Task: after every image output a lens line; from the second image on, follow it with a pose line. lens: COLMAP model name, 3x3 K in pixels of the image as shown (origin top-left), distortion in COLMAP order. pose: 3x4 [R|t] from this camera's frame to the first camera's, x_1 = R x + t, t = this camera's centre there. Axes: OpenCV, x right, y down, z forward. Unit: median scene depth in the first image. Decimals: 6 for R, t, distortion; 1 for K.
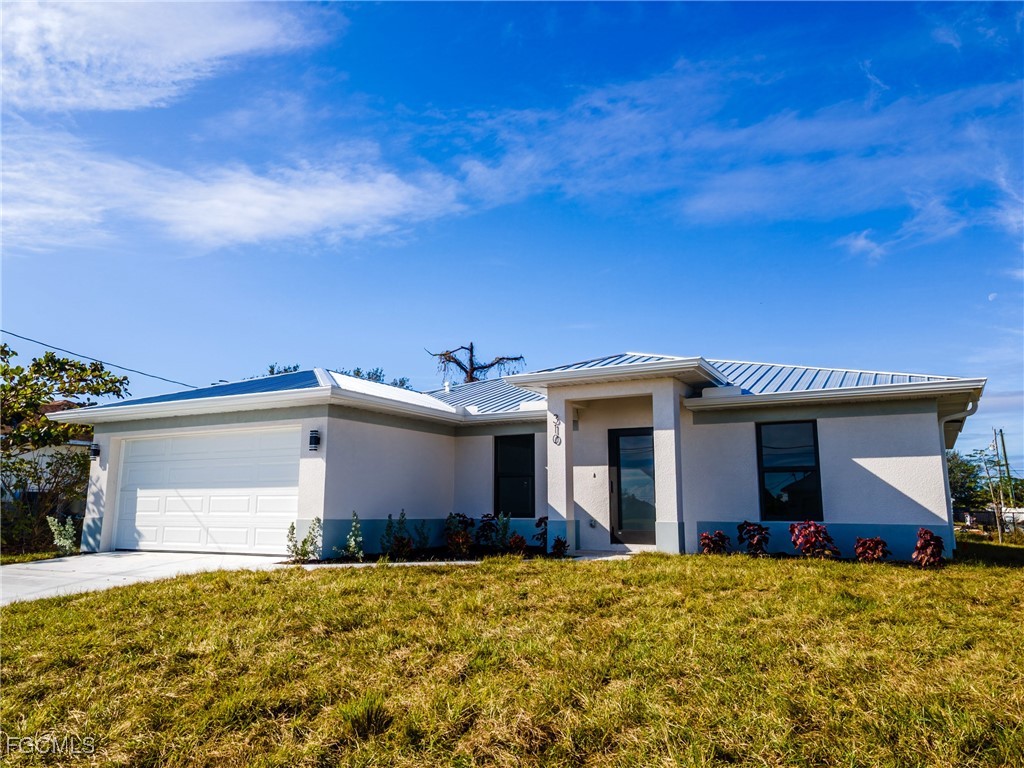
lens RADIAL K [[748.7, 0, 512.0], [0, 748.7, 384.0], [0, 0, 1]] dist [0.024595, 0.053842]
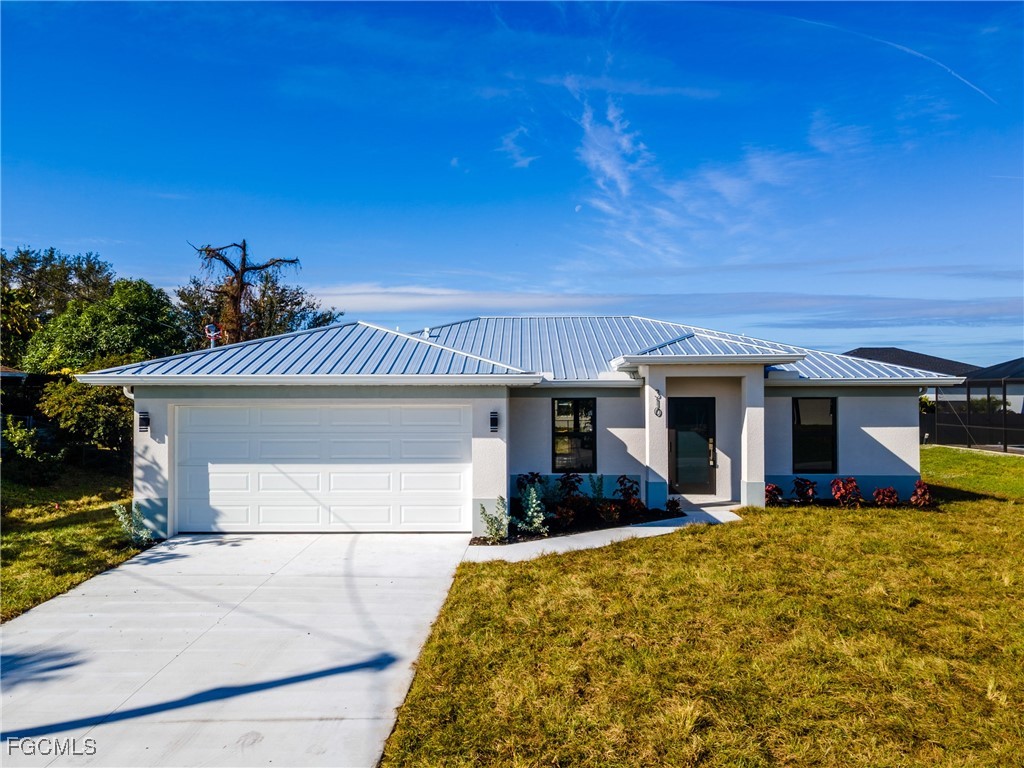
lens RADIAL K [[748.7, 0, 512.0], [0, 748.7, 384.0], [0, 0, 1]] dist [0.024595, 0.053842]
pose [[0.882553, 0.001277, 0.470211, -0.640423], [-0.073973, 0.987921, 0.136161, -0.101262], [-0.464358, -0.154952, 0.871987, 0.110650]]
